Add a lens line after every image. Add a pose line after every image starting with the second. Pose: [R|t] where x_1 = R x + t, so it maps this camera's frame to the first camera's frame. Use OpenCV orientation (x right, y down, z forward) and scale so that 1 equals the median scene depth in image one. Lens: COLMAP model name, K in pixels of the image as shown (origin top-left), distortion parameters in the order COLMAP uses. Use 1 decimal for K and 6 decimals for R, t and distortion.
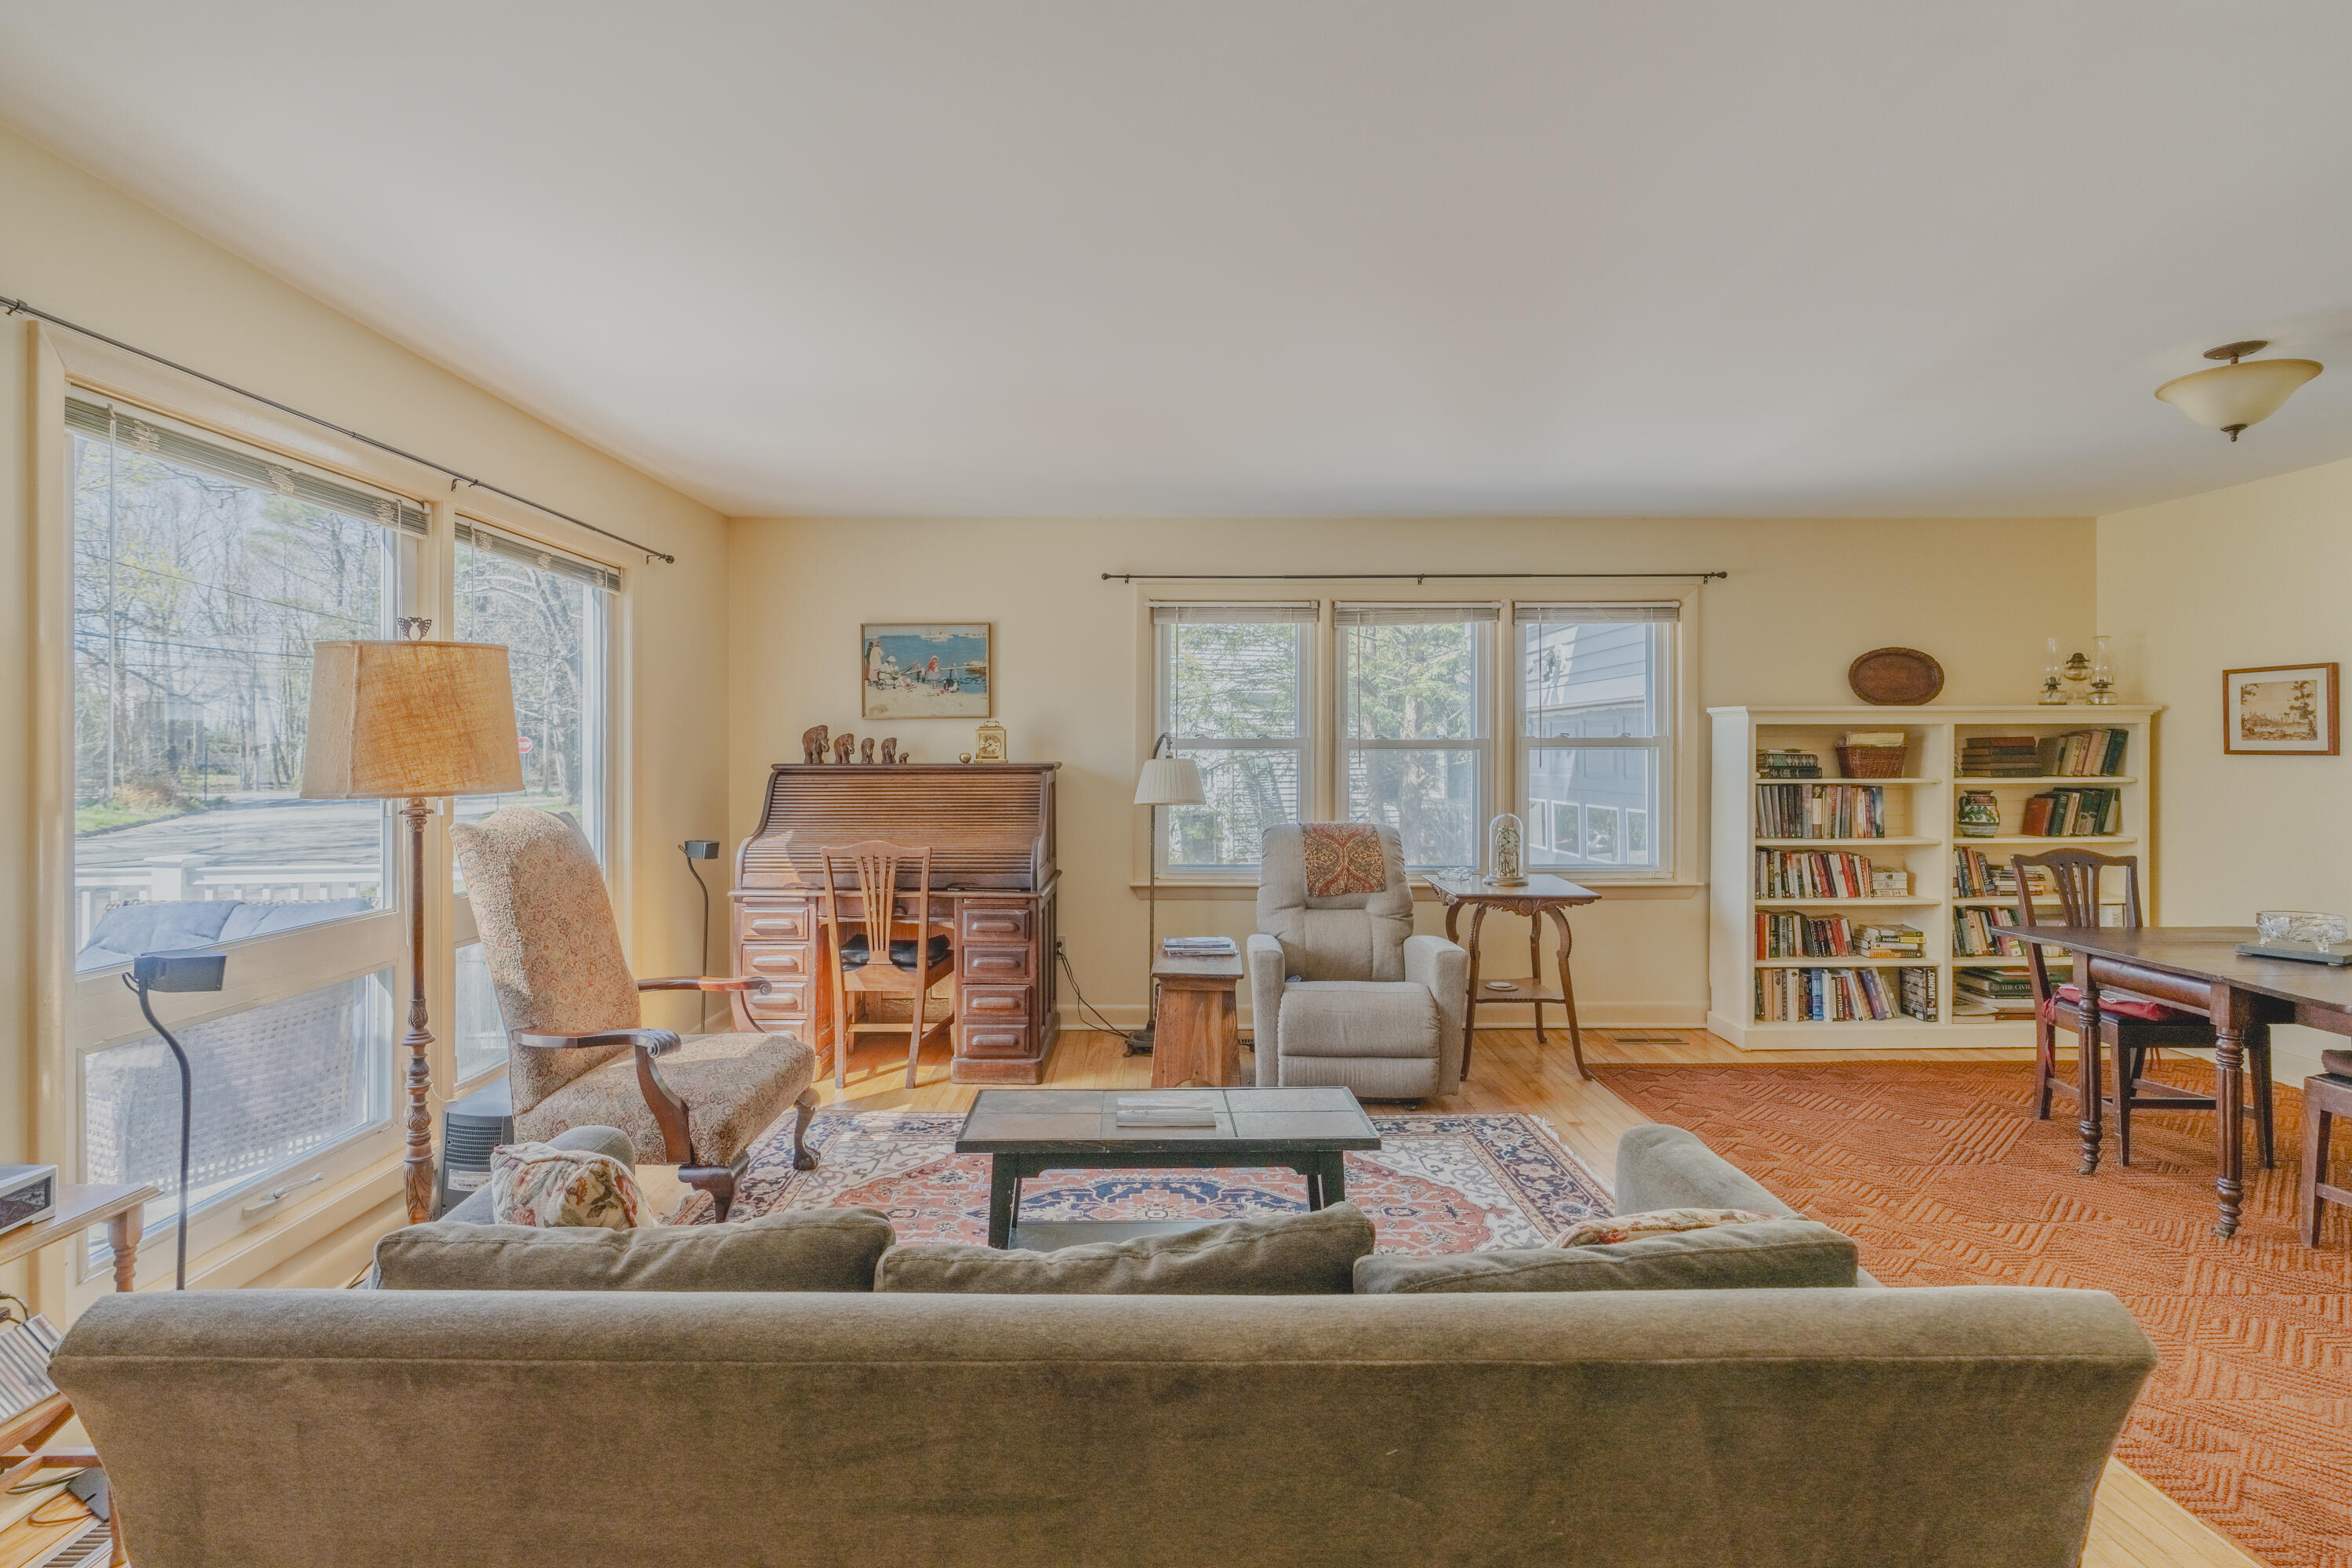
lens RADIAL K [[1121.2, 0, 1162.3], [0, 1121.2, 746.4], [0, 0, 1]] dist [-0.002099, 0.001281]
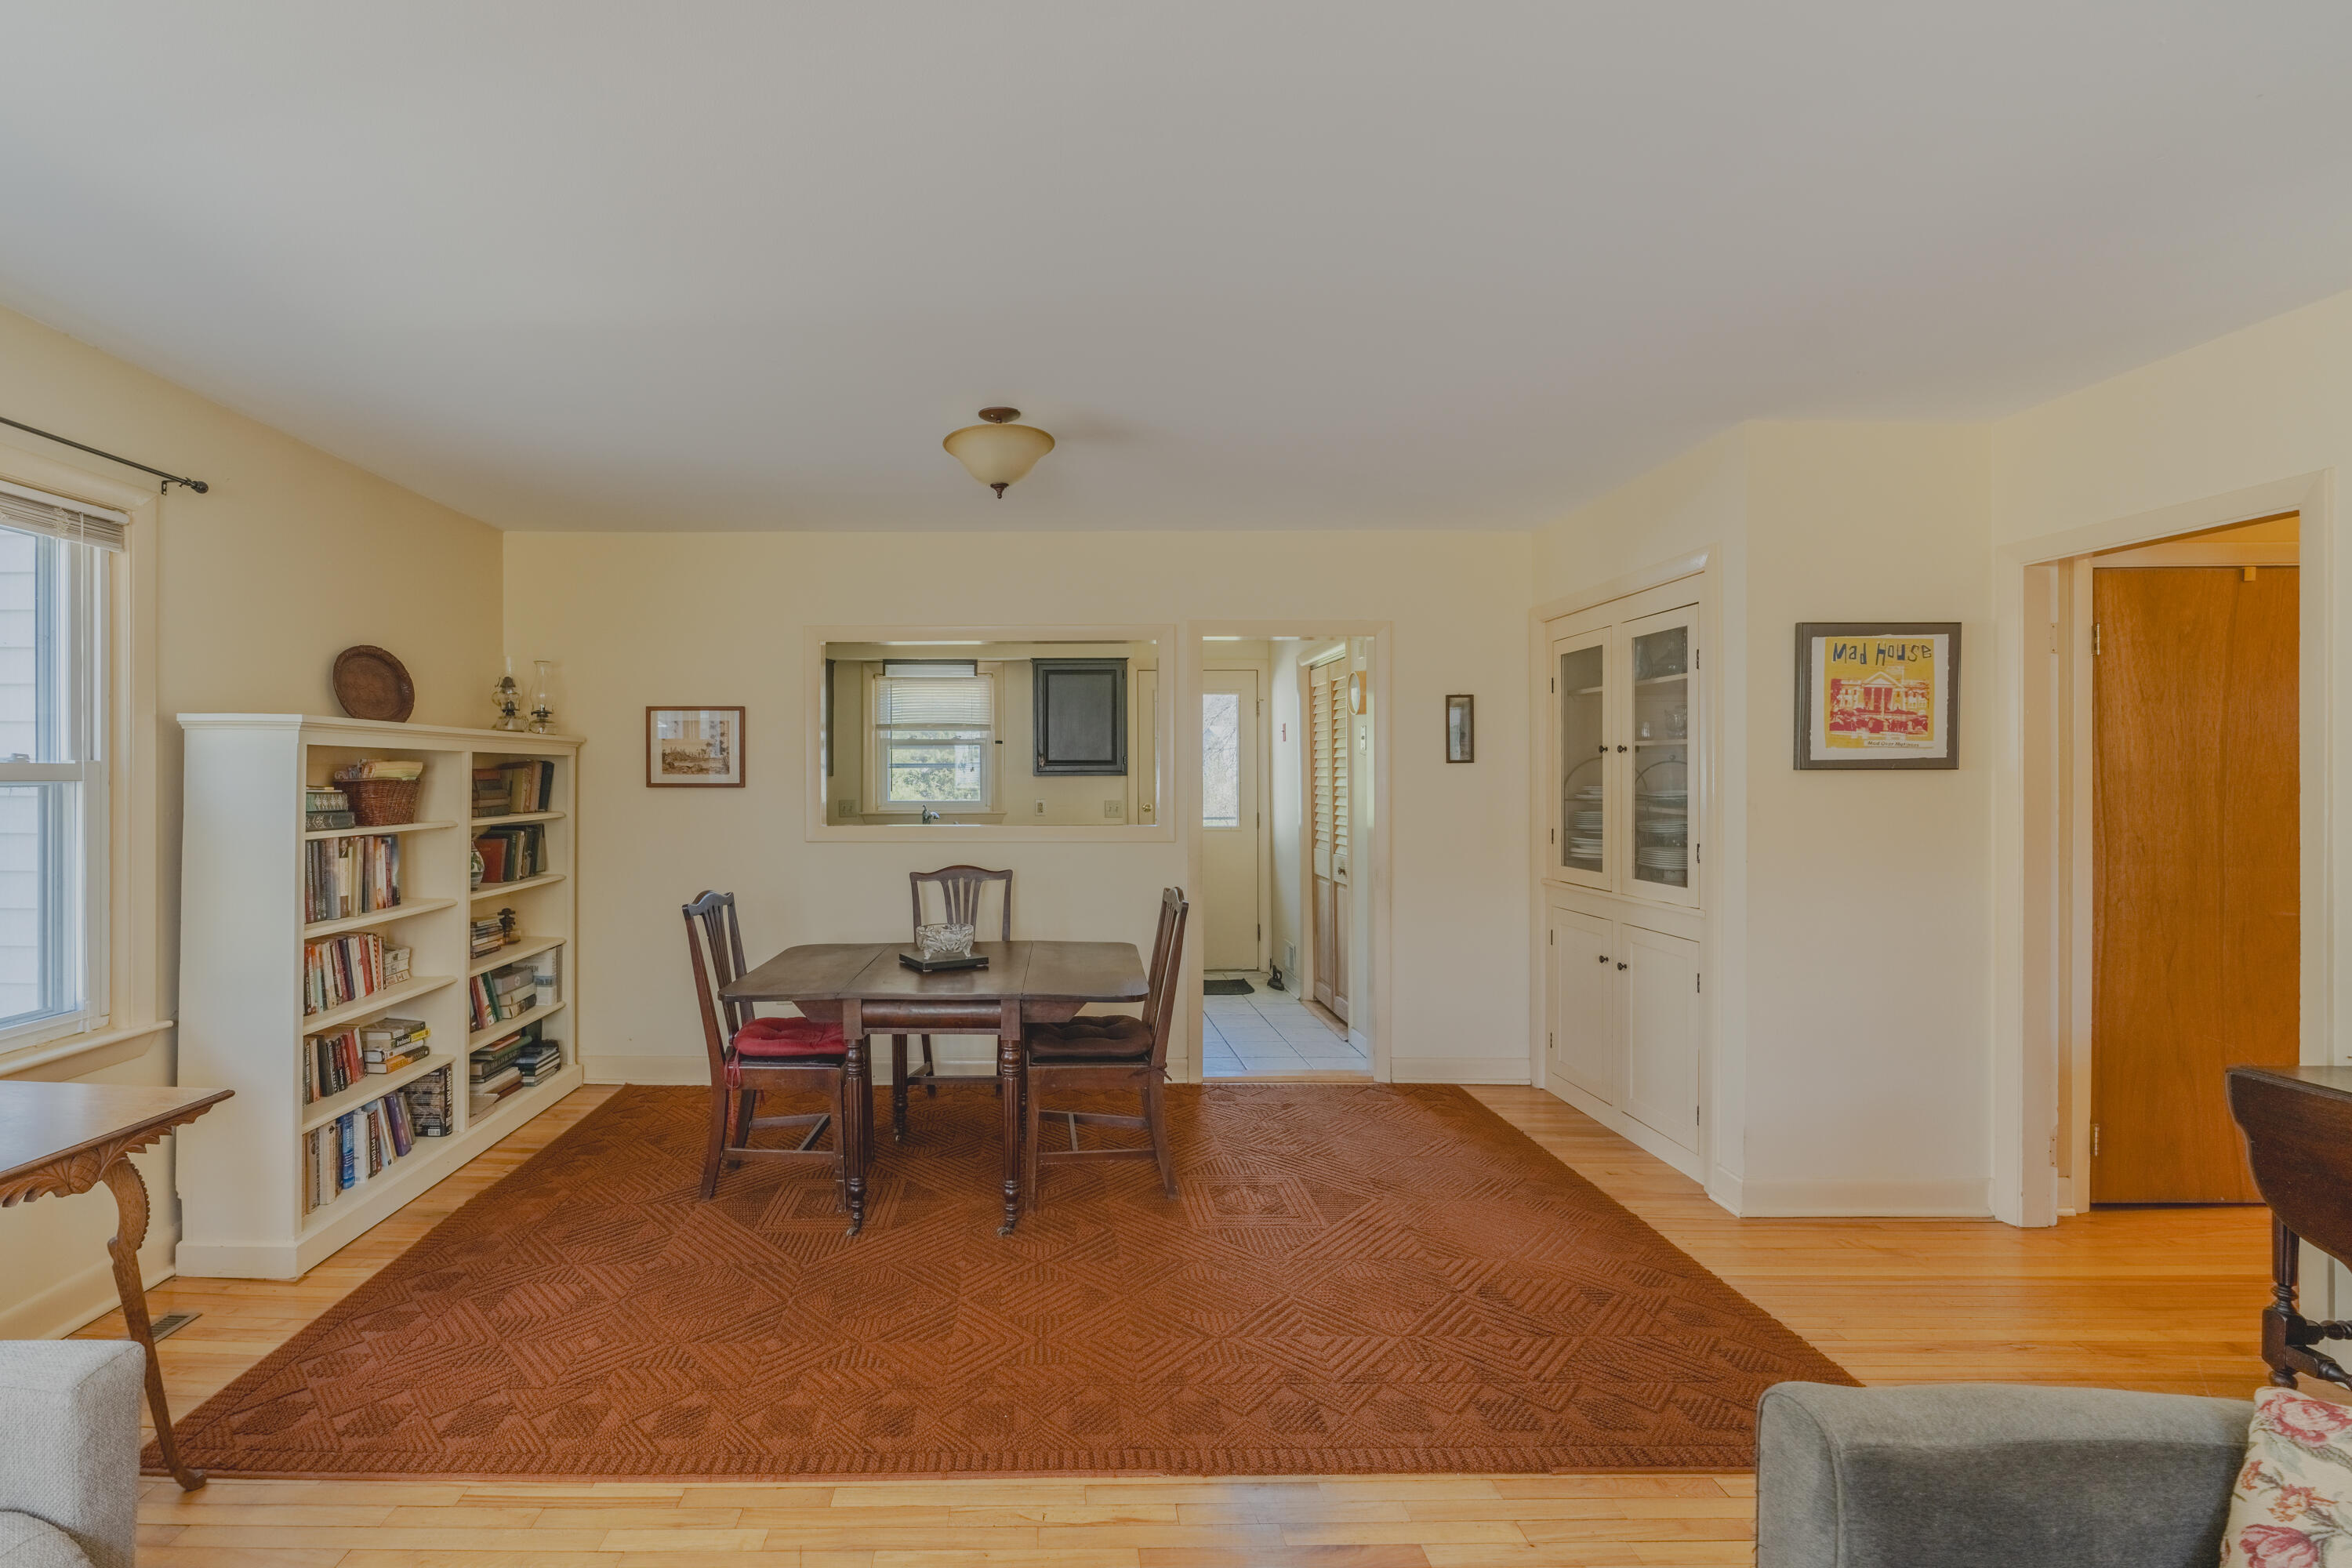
lens RADIAL K [[1098.1, 0, 1033.0], [0, 1098.1, 777.2], [0, 0, 1]] dist [-0.003744, 0.000242]
pose [[0.016792, -0.000007, 0.999859, -0.069061], [0.002044, 0.999998, -0.000027, -0.001214], [-0.999857, 0.002044, 0.016792, 0.597429]]
